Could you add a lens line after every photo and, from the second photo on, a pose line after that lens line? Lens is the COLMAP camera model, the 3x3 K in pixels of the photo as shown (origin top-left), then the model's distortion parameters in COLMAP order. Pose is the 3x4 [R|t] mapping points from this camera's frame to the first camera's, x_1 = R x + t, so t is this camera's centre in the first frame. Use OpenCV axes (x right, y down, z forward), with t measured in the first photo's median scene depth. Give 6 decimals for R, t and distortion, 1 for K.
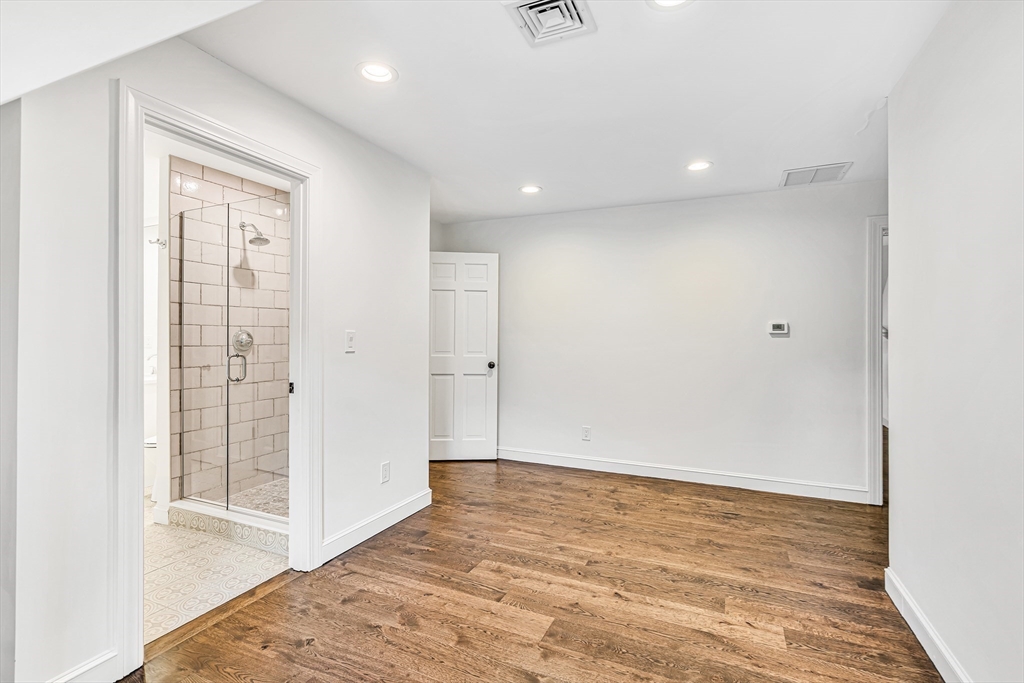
lens RADIAL K [[466.3, 0, 510.6], [0, 466.3, 343.5], [0, 0, 1]] dist [-0.002594, 0.000652]
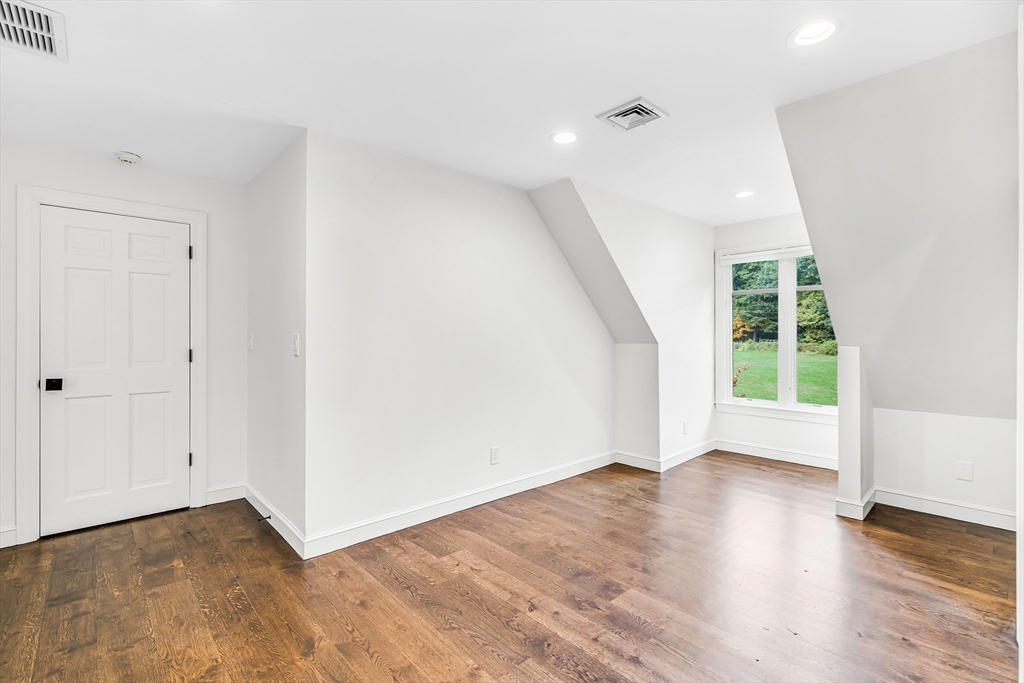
lens RADIAL K [[454.1, 0, 510.4], [0, 454.1, 335.5], [0, 0, 1]] dist [-0.001756, 0.000031]
pose [[-0.914639, -0.002622, 0.404263, -0.079658], [0.002147, 0.999933, 0.011344, -0.024329], [-0.404265, 0.011244, -0.914573, 1.404387]]
